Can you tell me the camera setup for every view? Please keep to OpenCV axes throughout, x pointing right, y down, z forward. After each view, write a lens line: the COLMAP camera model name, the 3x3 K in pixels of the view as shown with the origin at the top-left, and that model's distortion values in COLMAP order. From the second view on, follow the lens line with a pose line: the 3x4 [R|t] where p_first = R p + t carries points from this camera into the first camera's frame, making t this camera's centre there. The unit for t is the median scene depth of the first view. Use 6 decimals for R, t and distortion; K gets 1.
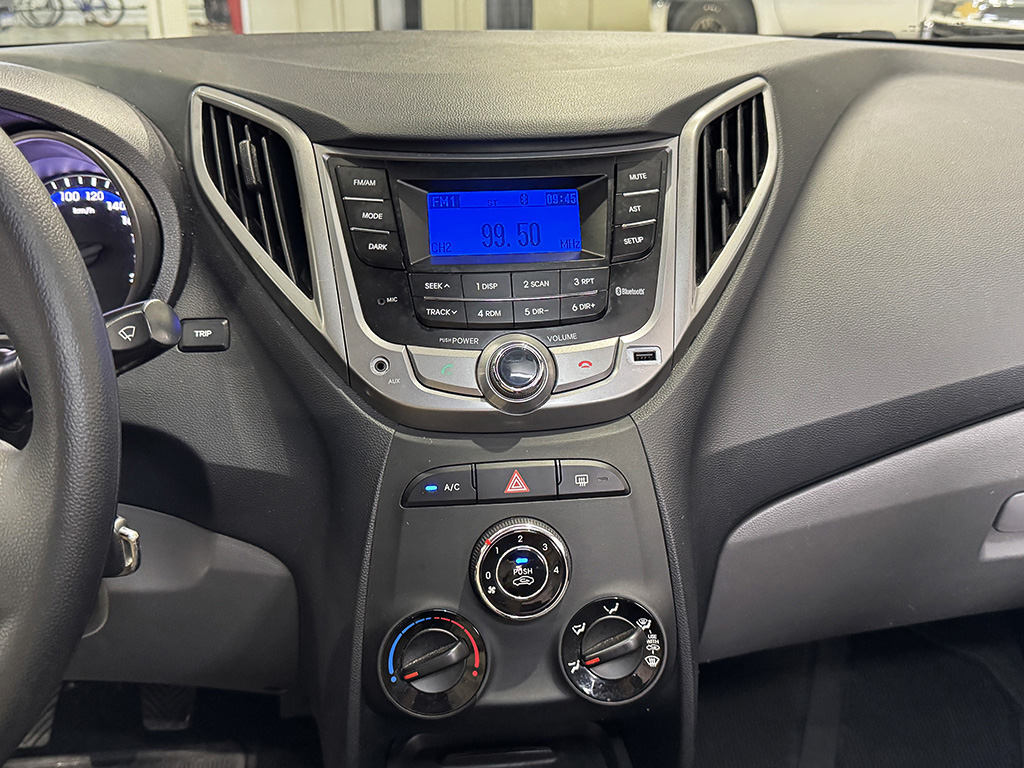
lens RADIAL K [[1014.9, 0, 512.0], [0, 1014.9, 384.0], [0, 0, 1]] dist [0.186253, -0.506346]
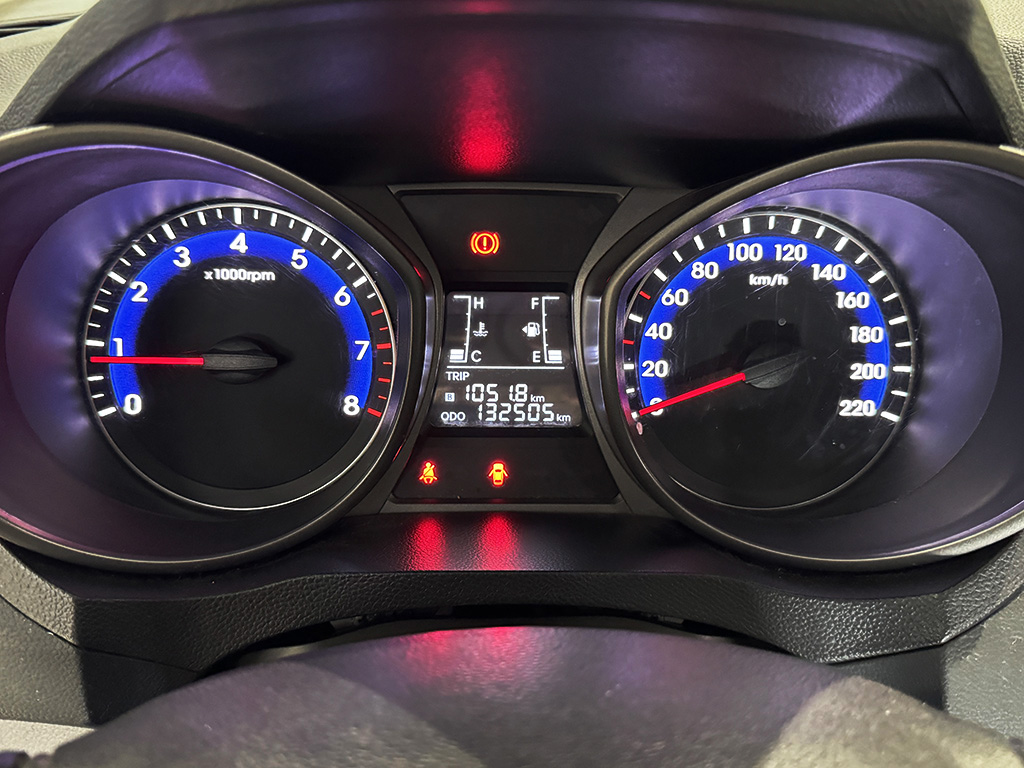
lens RADIAL K [[911.2, 0, 512.0], [0, 911.2, 384.0], [0, 0, 1]] dist [0.252315, -0.811756]
pose [[0.997067, 0.051803, -0.056344, -0.580800], [-0.049232, 0.997723, 0.046100, -0.145779], [0.058604, -0.043190, 0.997347, 0.577063]]
